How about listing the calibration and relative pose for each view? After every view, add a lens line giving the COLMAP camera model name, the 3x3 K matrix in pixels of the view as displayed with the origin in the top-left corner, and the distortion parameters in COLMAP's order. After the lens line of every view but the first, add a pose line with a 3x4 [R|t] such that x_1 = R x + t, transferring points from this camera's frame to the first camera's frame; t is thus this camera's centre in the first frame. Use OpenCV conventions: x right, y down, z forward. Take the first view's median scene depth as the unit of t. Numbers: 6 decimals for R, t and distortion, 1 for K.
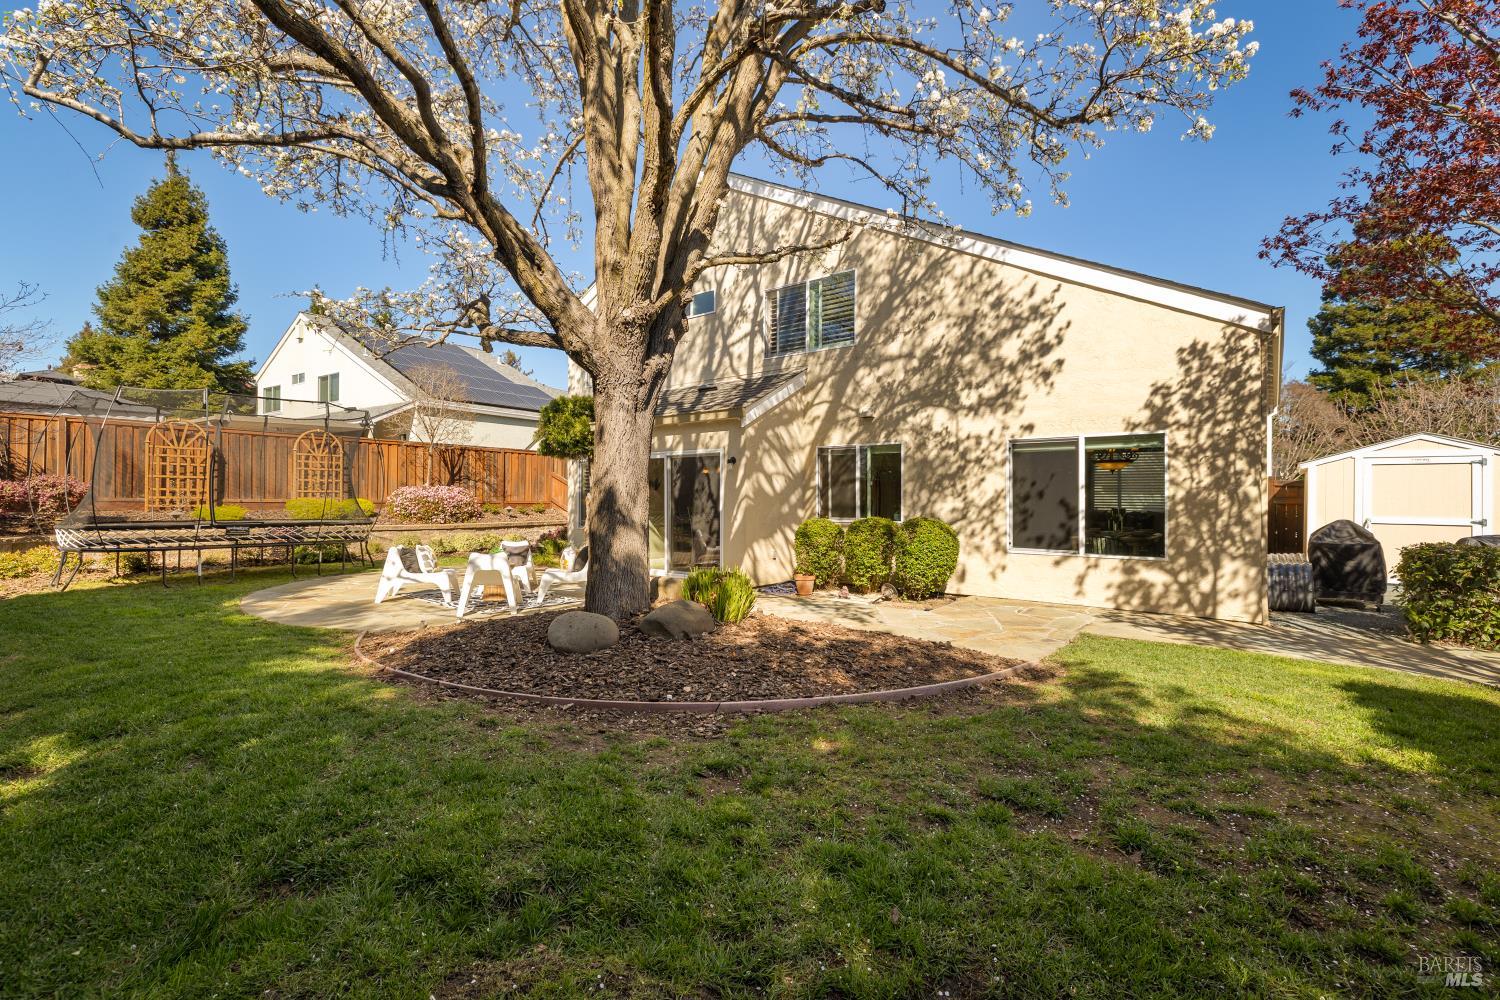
lens RADIAL K [[660.2, 0, 745.7], [0, 660.2, 491.5], [0, 0, 1]] dist [0.003963, -0.000154]
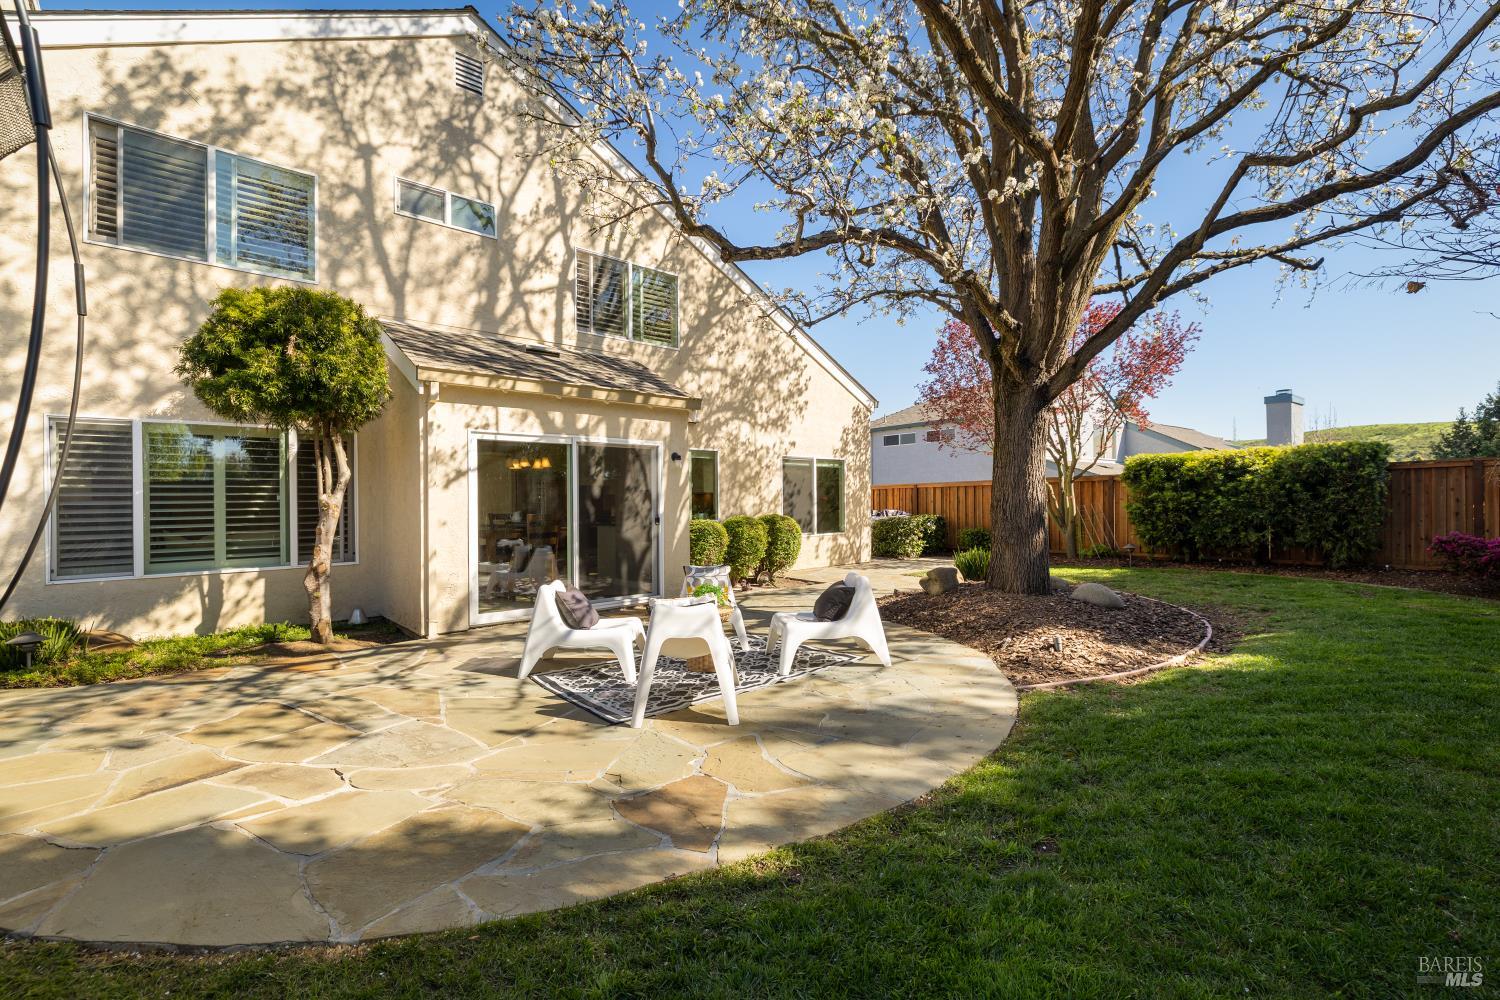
lens RADIAL K [[660.2, 0, 738.6], [0, 660.2, 497.0], [0, 0, 1]] dist [0.003963, -0.000154]
pose [[0.164139, -0.005584, 0.986421, -0.803288], [0.002291, 0.999983, 0.005279, 0.004503], [-0.986434, 0.001394, 0.164149, 0.723780]]
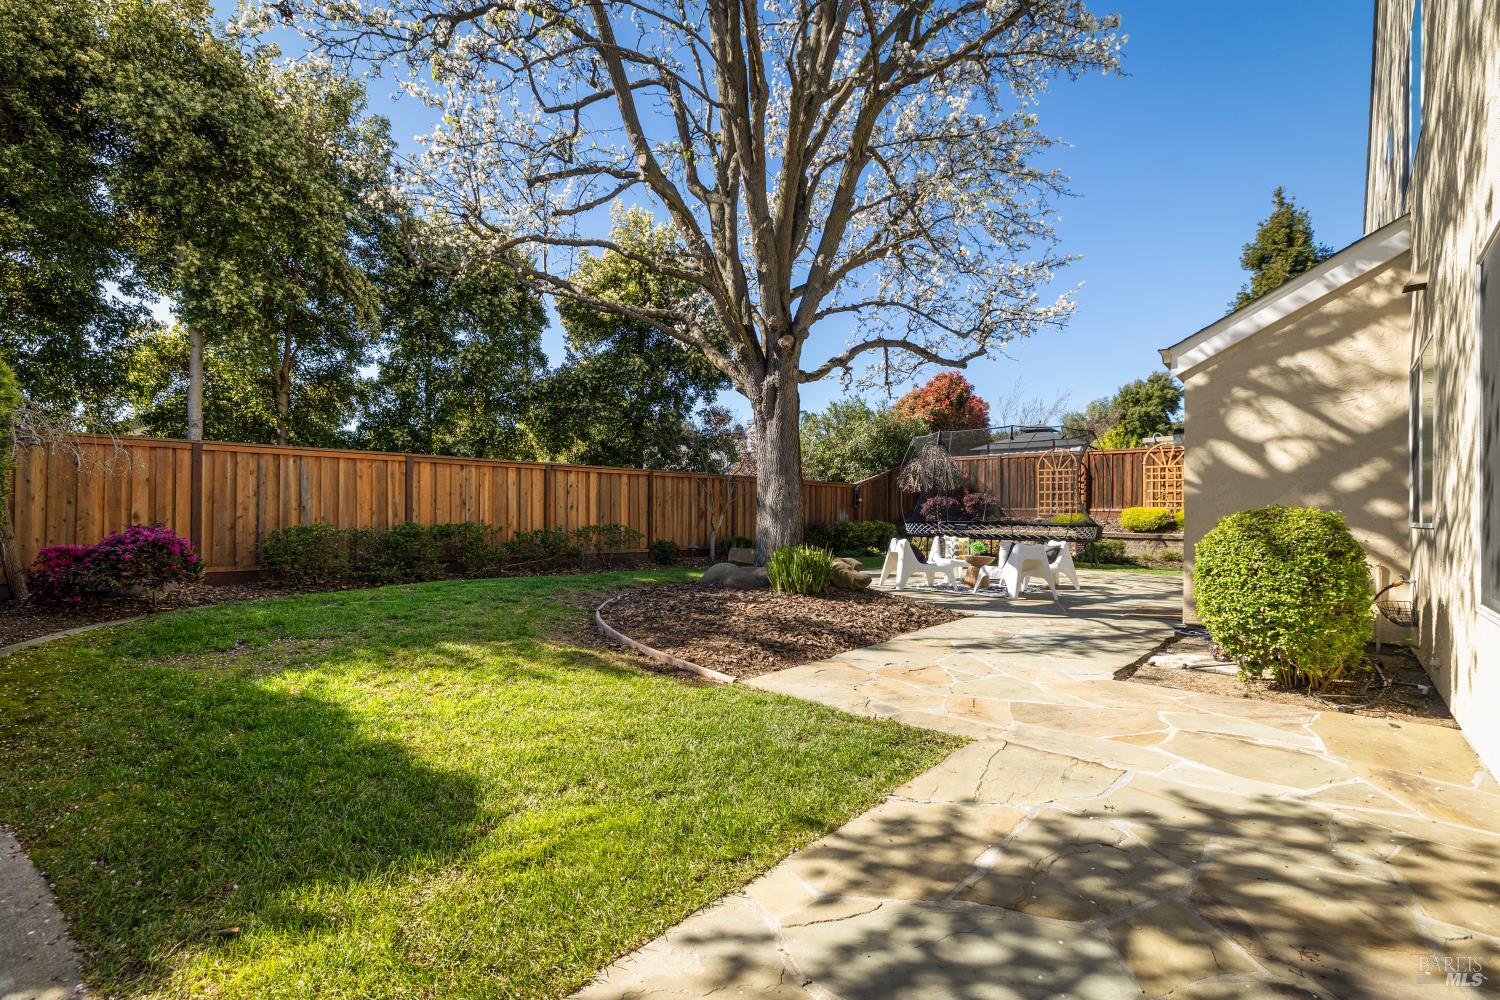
lens RADIAL K [[660.2, 0, 739.6], [0, 660.2, 513.3], [0, 0, 1]] dist [0.003963, -0.000154]
pose [[-0.046864, -0.009542, -0.998856, 0.615651], [0.001187, 0.999953, -0.009608, 0.040832], [0.998901, -0.001636, -0.046851, 0.540103]]
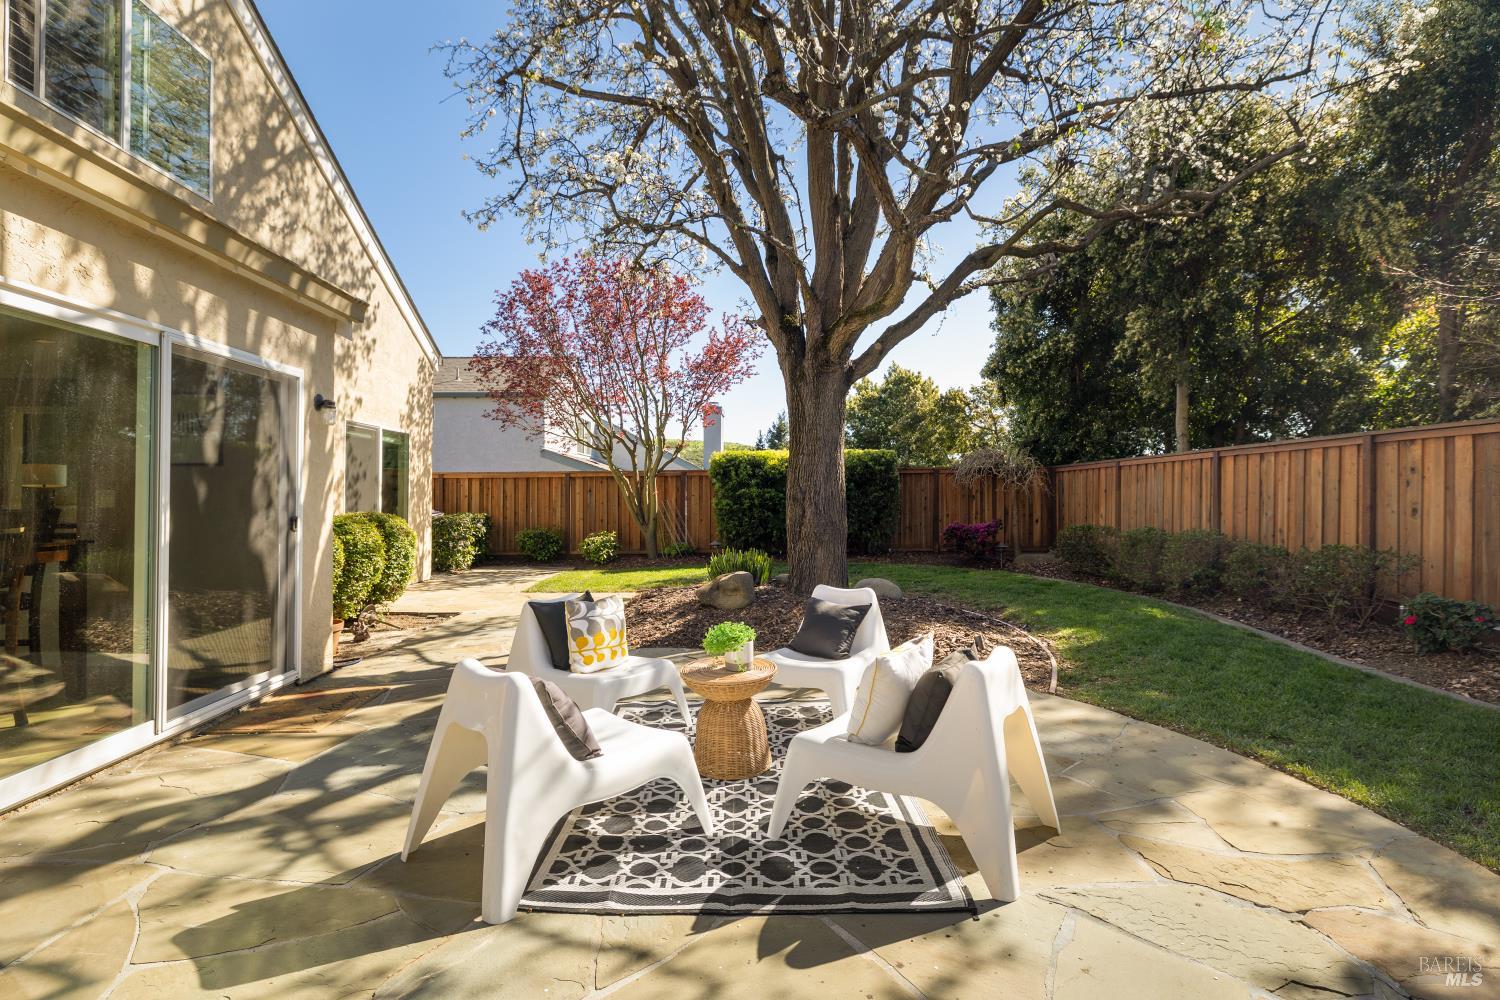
lens RADIAL K [[746.7, 0, 756.4], [0, 746.7, 490.5], [0, 0, 1]] dist [-0.000625, -0.001427]
pose [[-0.669057, -0.005680, 0.743190, -0.565805], [-0.016872, 0.999829, -0.007548, 0.016357], [-0.743020, -0.017589, -0.669038, 1.045417]]
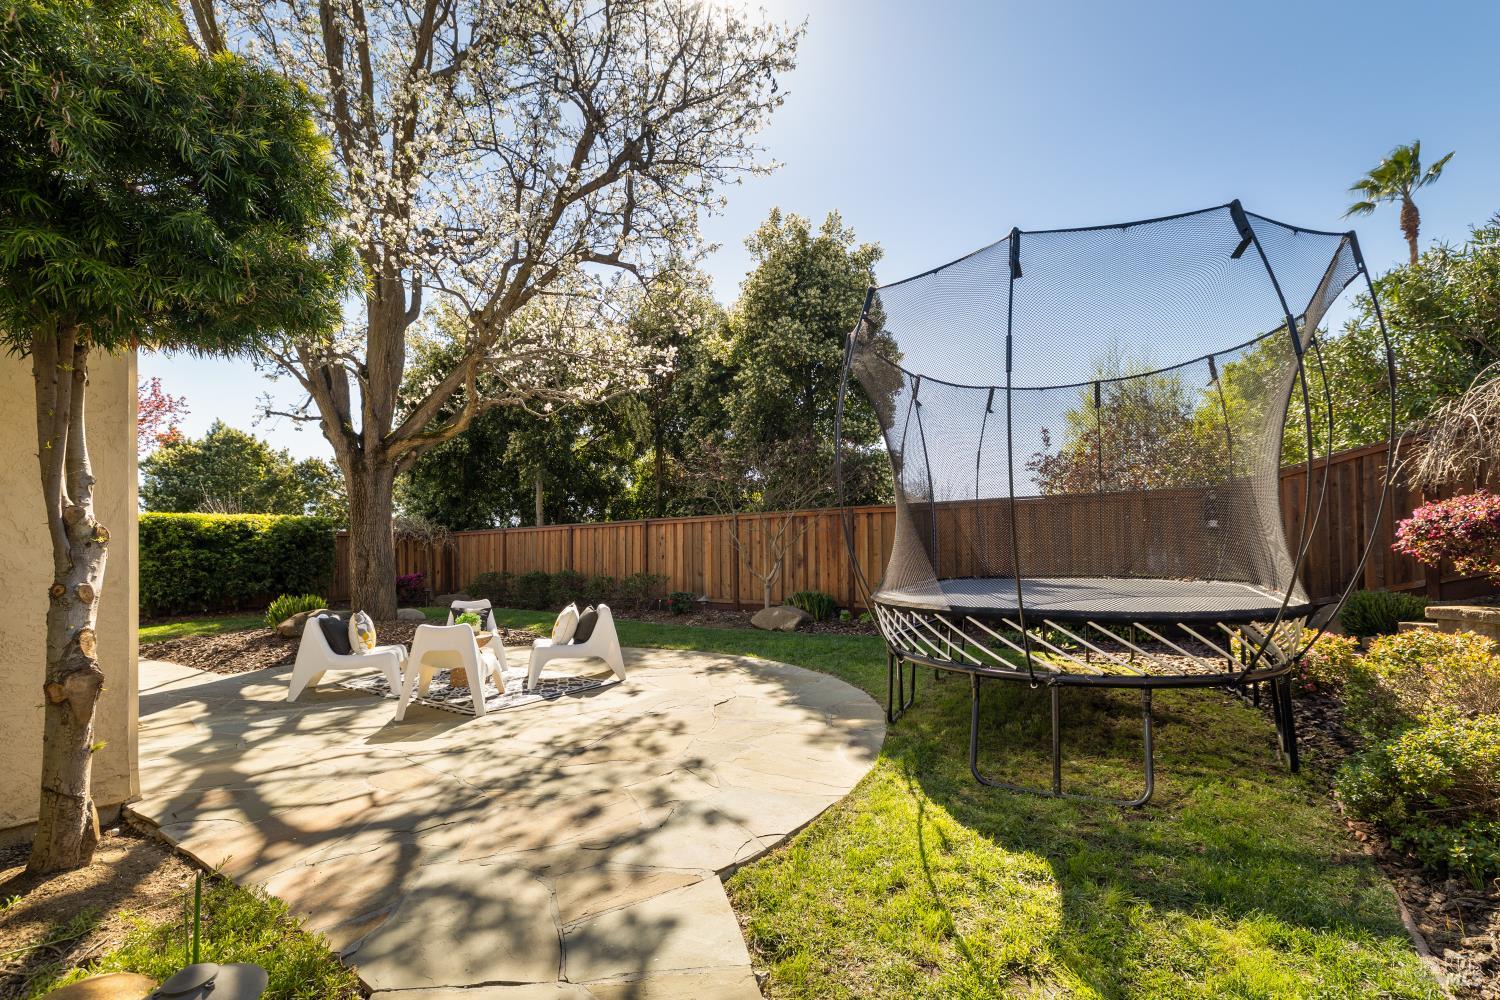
lens RADIAL K [[660.2, 0, 738.2], [0, 660.2, 565.1], [0, 0, 1]] dist [0.003963, -0.000154]
pose [[-0.996467, 0.005757, -0.083784, -0.506190], [0.004979, 0.999943, 0.009493, 0.024563], [0.083834, 0.009042, -0.996439, 1.456077]]
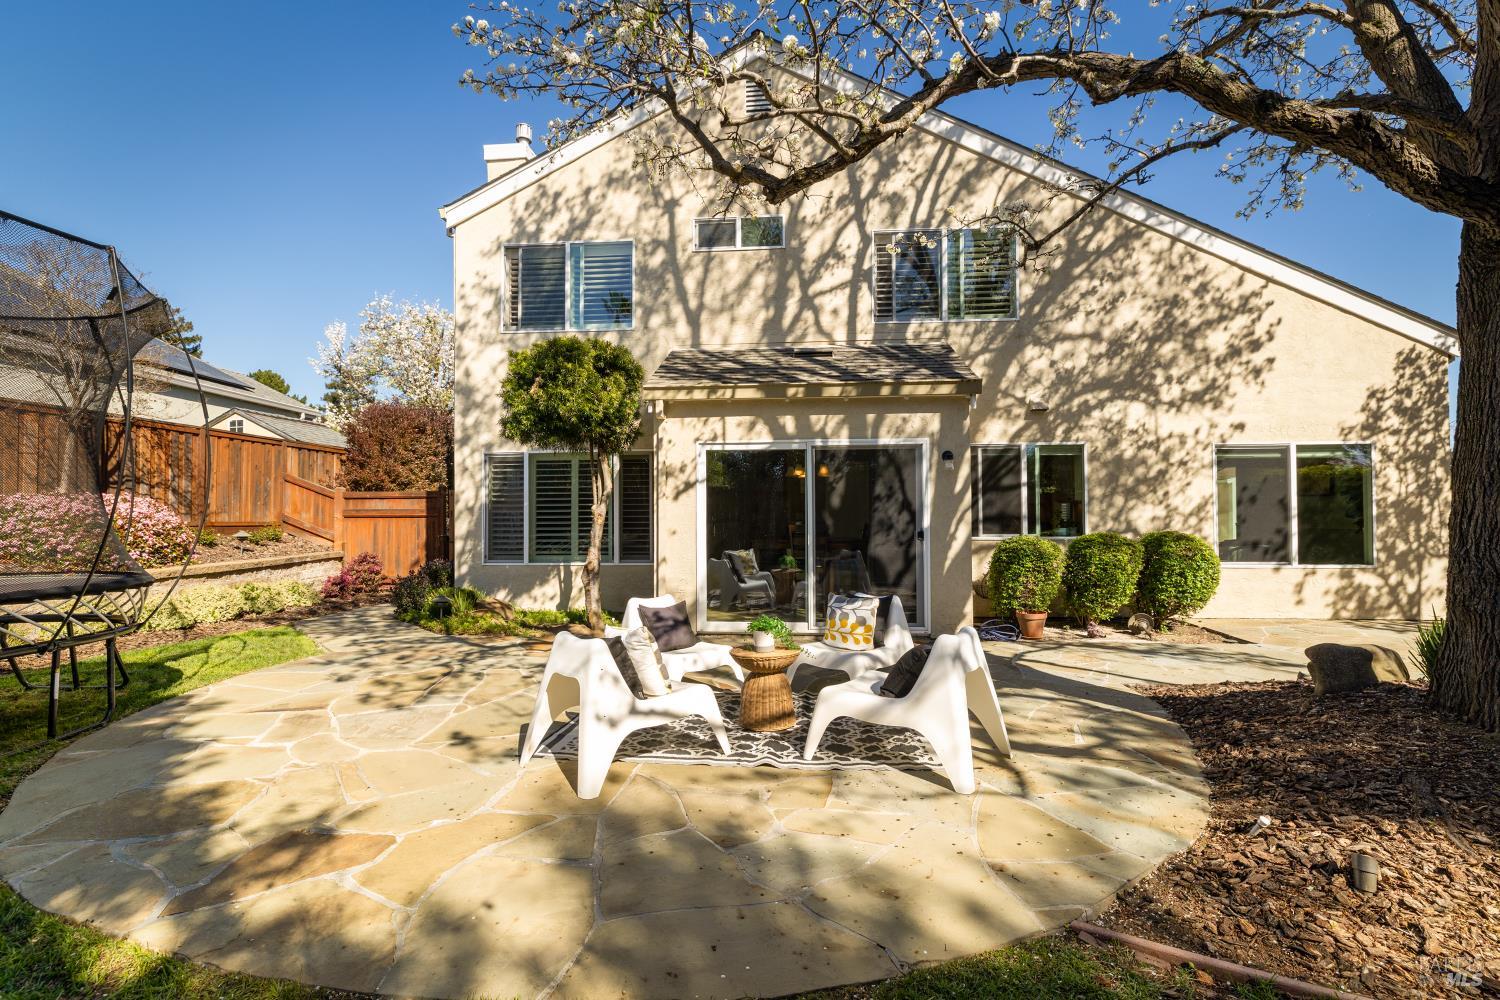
lens RADIAL K [[660.2, 0, 748.7], [0, 660.2, 503.6], [0, 0, 1]] dist [0.003963, -0.000154]
pose [[0.826386, -0.003159, 0.563096, -0.543959], [0.006150, 0.999975, -0.003415, 0.006352], [-0.563071, 0.006285, 0.826385, 0.508621]]
